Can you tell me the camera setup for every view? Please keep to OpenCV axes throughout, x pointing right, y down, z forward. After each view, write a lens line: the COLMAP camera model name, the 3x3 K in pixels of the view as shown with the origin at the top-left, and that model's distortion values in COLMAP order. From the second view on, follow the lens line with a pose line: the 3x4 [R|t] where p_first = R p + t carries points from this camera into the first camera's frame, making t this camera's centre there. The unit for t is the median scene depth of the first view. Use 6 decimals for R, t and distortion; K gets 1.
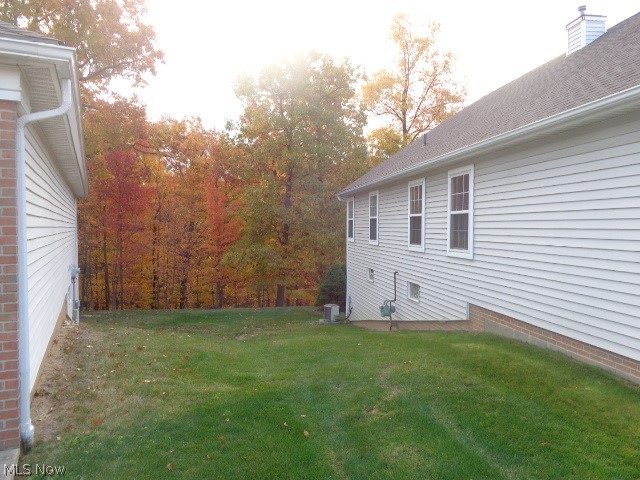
lens RADIAL K [[479.1, 0, 320.3], [0, 479.1, 237.6], [0, 0, 1]] dist [0.001806, -0.008977]
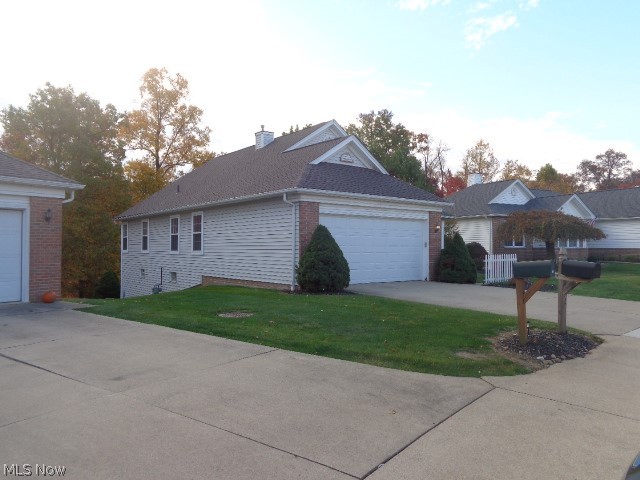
lens RADIAL K [[479.1, 0, 317.8], [0, 479.1, 238.7], [0, 0, 1]] dist [0.001806, -0.008977]
pose [[0.872501, 0.005483, 0.488582, -0.084393], [0.014585, 0.999199, -0.037258, 0.017990], [-0.488395, 0.039633, 0.871722, -0.334932]]
